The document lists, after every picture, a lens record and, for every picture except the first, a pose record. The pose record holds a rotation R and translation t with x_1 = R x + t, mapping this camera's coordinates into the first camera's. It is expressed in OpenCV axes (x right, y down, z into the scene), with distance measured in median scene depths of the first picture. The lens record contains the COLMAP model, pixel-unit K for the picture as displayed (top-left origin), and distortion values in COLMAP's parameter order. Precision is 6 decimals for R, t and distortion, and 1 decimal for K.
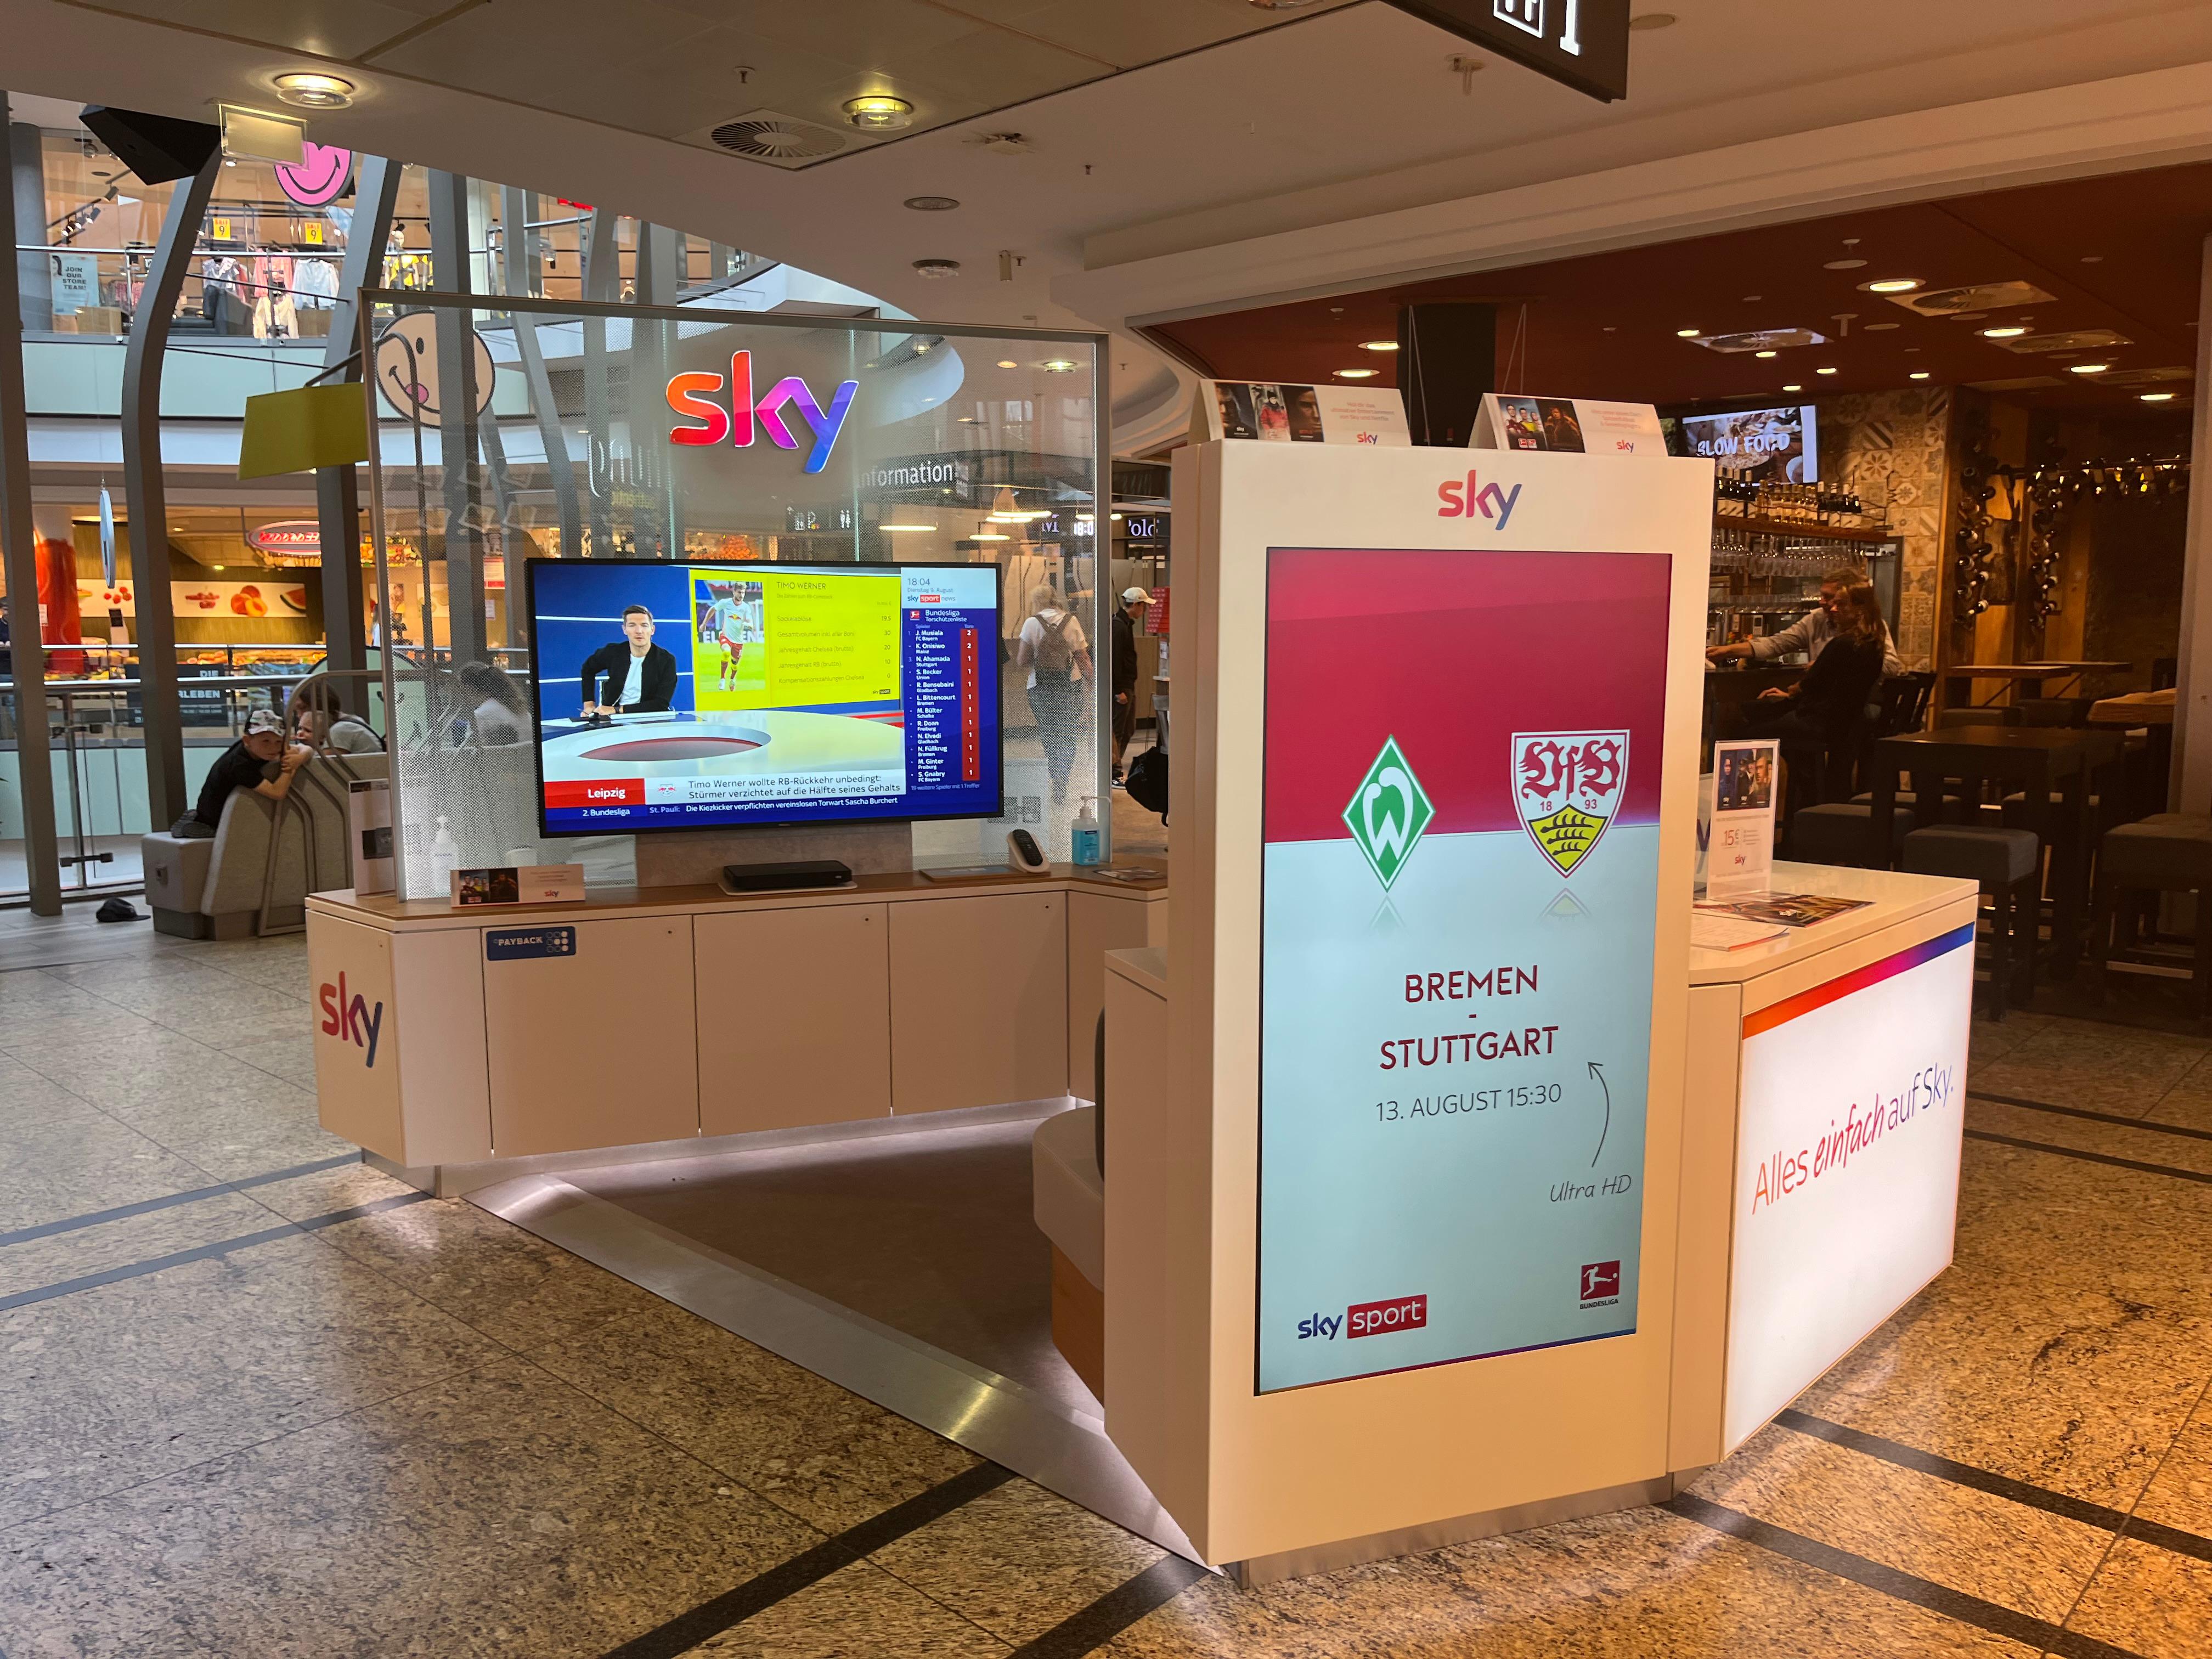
lens RADIAL K [[1687.6, 0, 1106.0], [0, 1687.6, 829.5], [0, 0, 1]] dist [-0.031083, -0.009610]
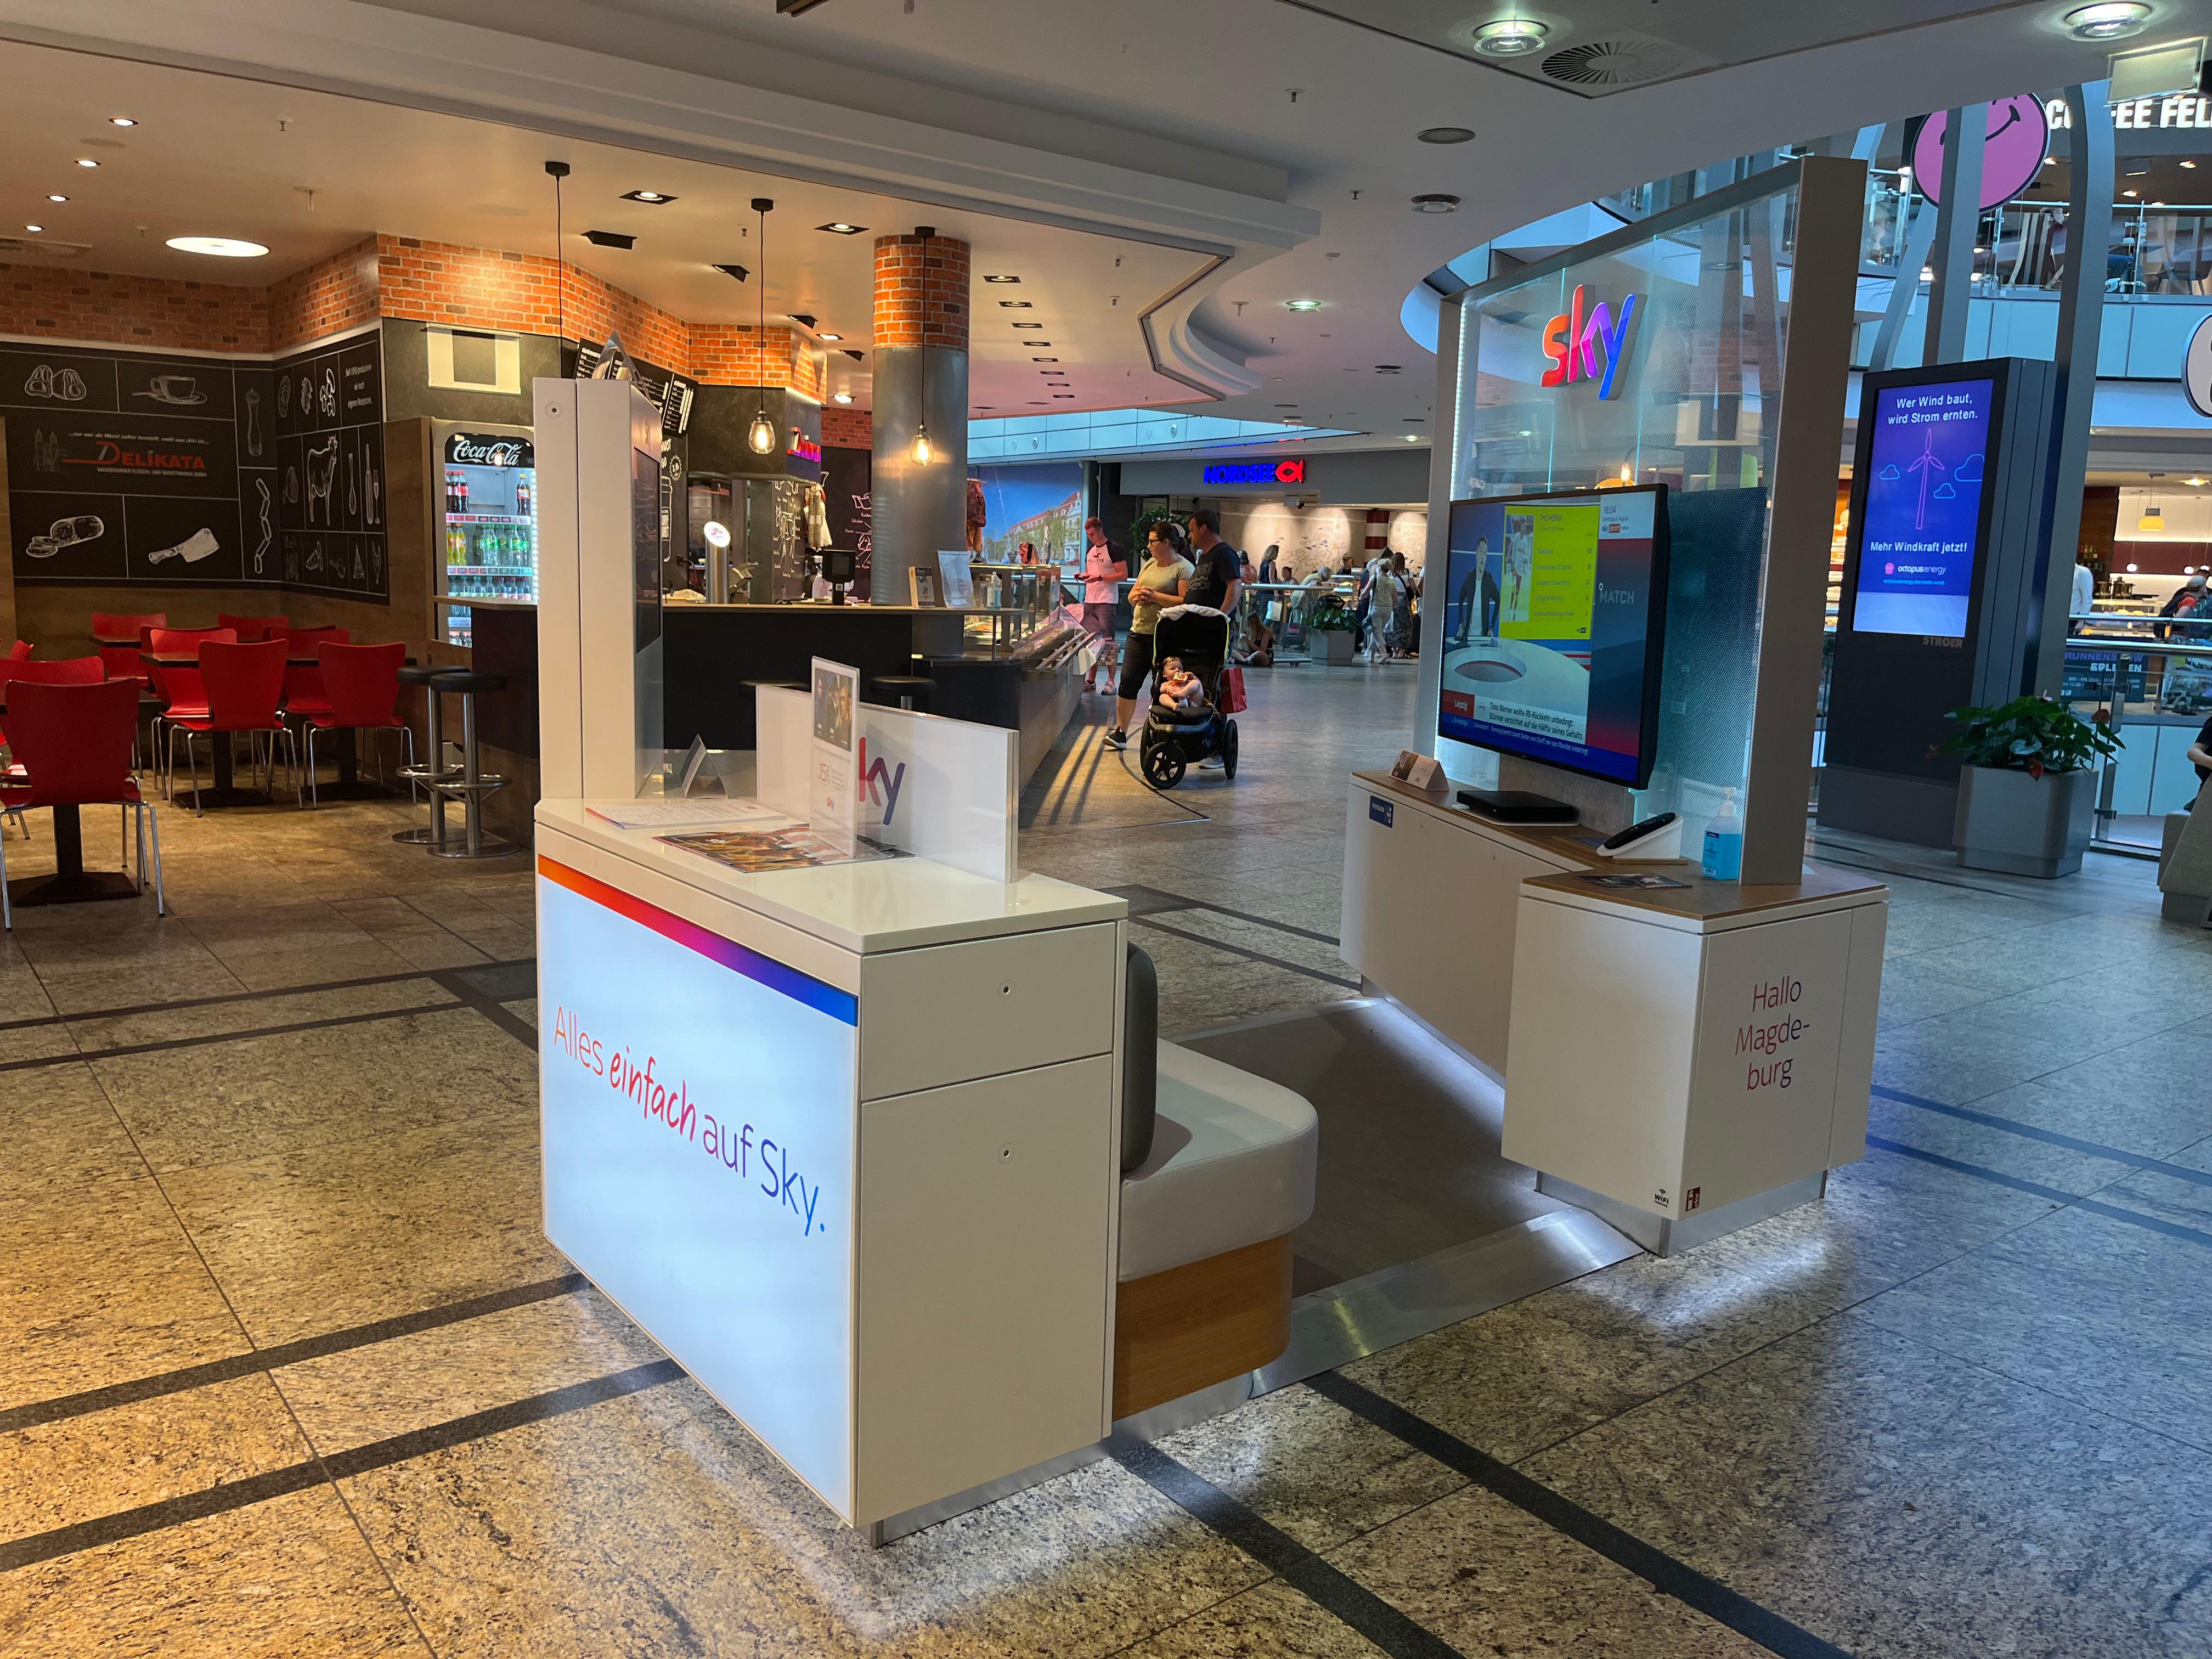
lens RADIAL K [[1691.7, 0, 1106.0], [0, 1691.7, 829.5], [0, 0, 1]] dist [-0.012394, -0.002601]
pose [[-0.154375, 0.152899, -0.976110, 1.217853], [-0.152016, 0.972513, 0.176378, -0.143859], [0.976248, 0.175613, -0.126889, 1.274096]]
